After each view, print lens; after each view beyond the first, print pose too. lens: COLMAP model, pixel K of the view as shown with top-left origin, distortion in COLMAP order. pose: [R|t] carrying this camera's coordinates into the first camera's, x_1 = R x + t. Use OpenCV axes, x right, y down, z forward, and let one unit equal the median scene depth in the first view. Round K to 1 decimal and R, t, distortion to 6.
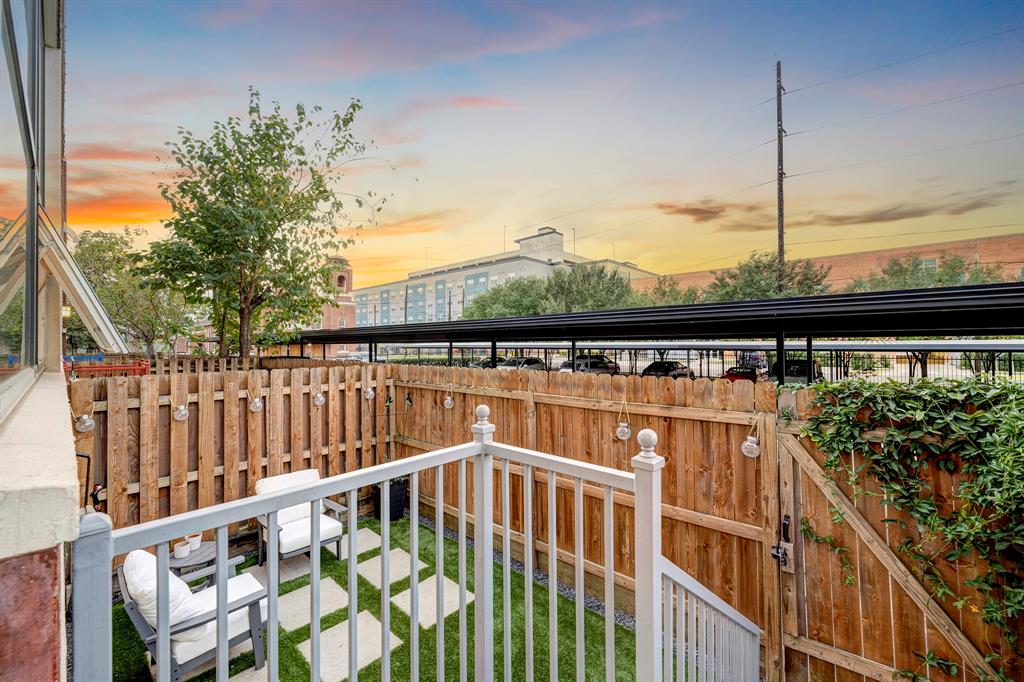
lens RADIAL K [[405.3, 0, 512.0], [0, 405.3, 341.0], [0, 0, 1]] dist [0.001722, -0.000045]
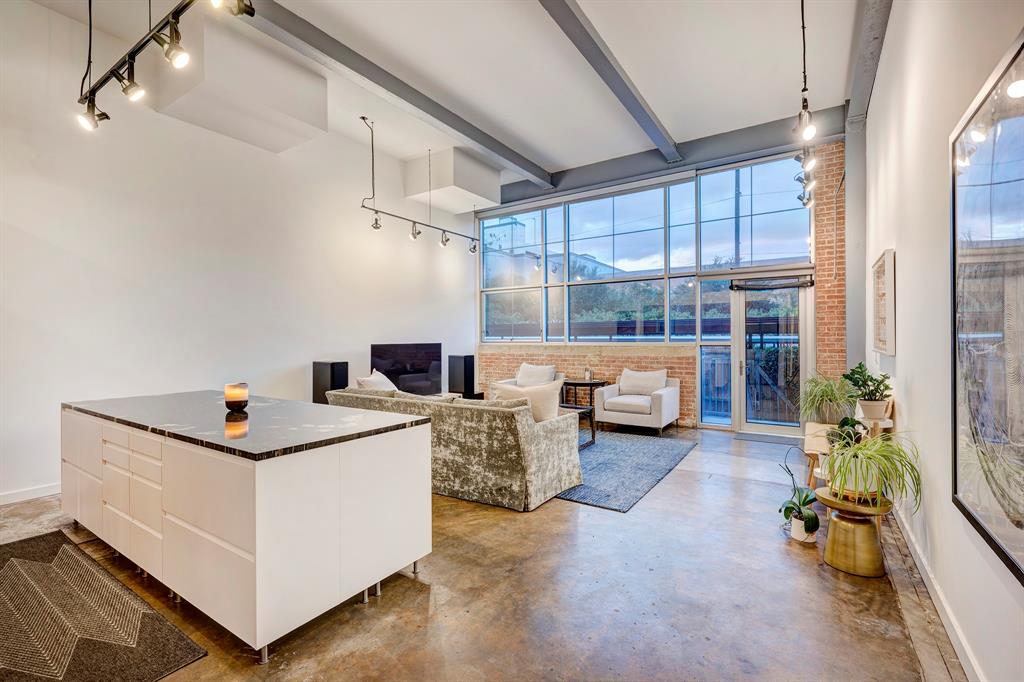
lens RADIAL K [[457.9, 0, 512.0], [0, 457.9, 341.0], [0, 0, 1]] dist [-0.000050, -0.000010]
pose [[0.989811, 0.000328, 0.142385, -0.339848], [-0.002123, 0.999920, 0.012452, -0.000309], [-0.142370, -0.012627, 0.989733, -0.442957]]
